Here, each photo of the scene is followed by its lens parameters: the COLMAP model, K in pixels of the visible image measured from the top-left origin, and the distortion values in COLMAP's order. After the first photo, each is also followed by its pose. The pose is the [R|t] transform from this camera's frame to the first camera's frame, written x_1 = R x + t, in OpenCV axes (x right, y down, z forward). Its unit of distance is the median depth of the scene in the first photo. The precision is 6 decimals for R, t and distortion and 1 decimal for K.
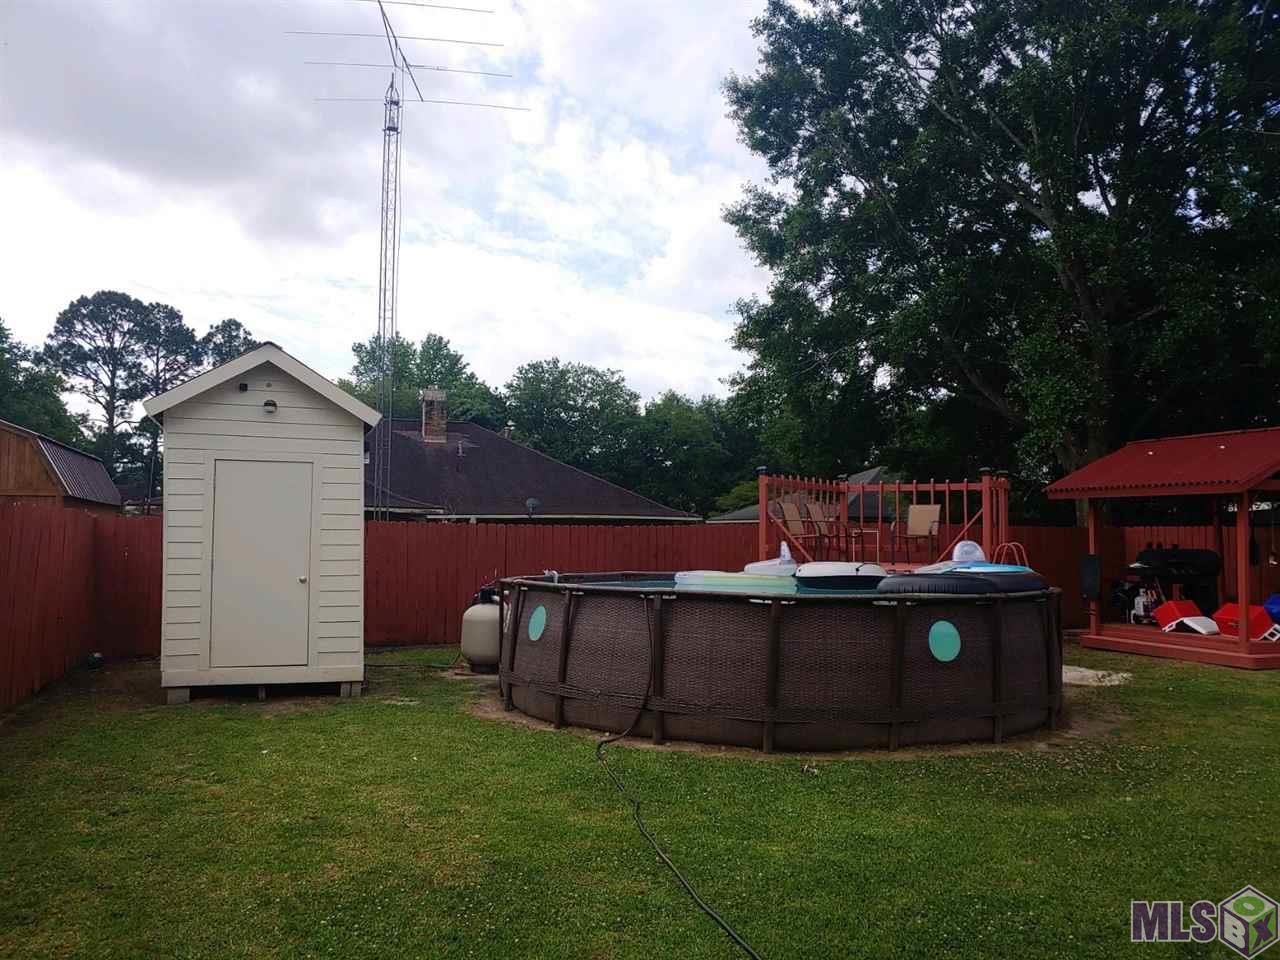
lens RADIAL K [[989.8, 0, 640.0], [0, 989.8, 480.0], [0, 0, 1]] dist [0.091538, -0.158496]
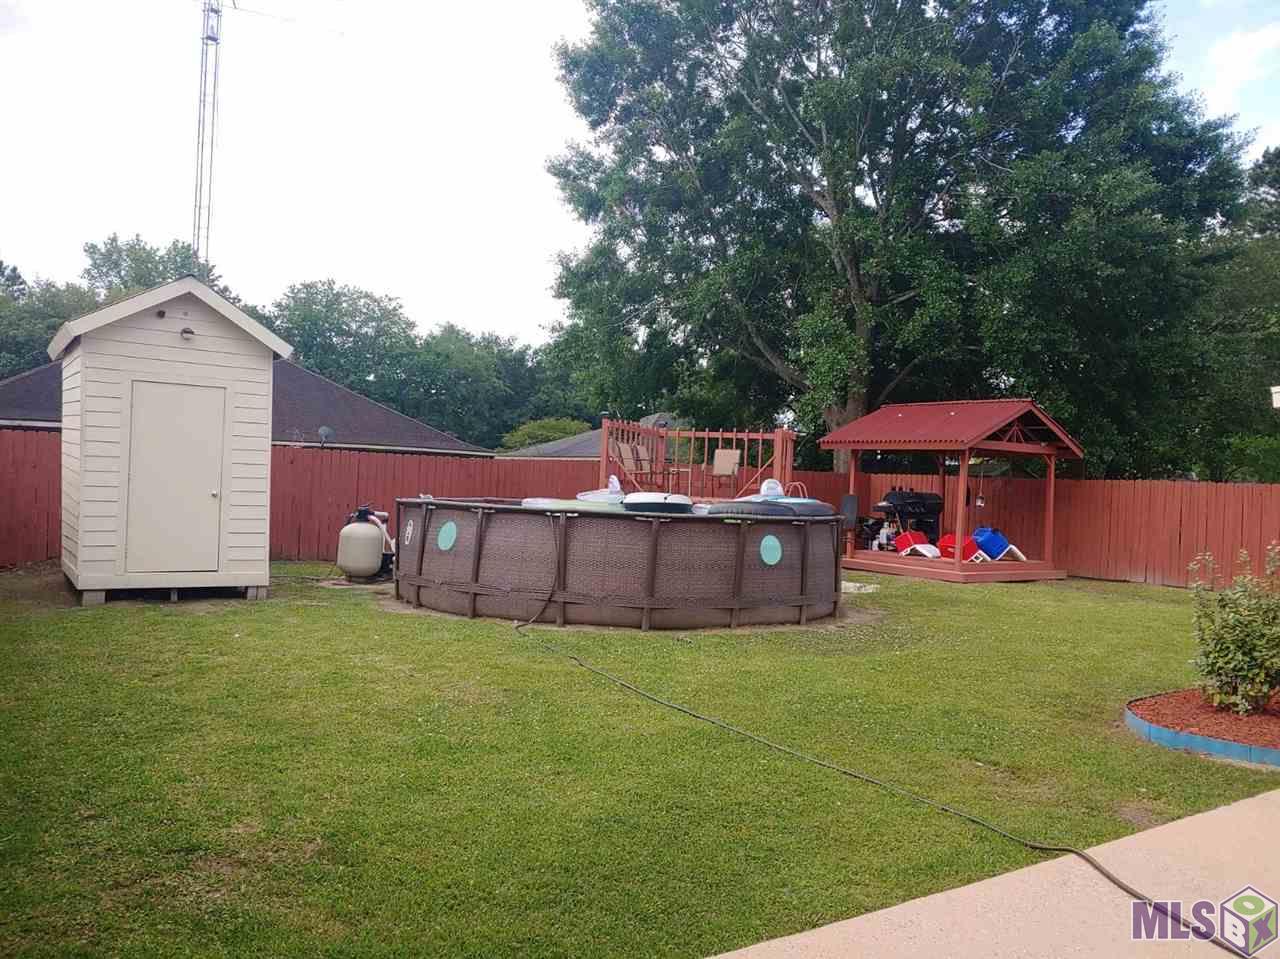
lens RADIAL K [[1152.9, 0, 640.0], [0, 1152.9, 479.5], [0, 0, 1]] dist [0.122734, -0.252847]
pose [[0.956491, 0.033385, 0.289846, -0.217634], [-0.049769, 0.997541, 0.049339, -0.002454], [-0.287486, -0.061618, 0.955801, -0.299252]]
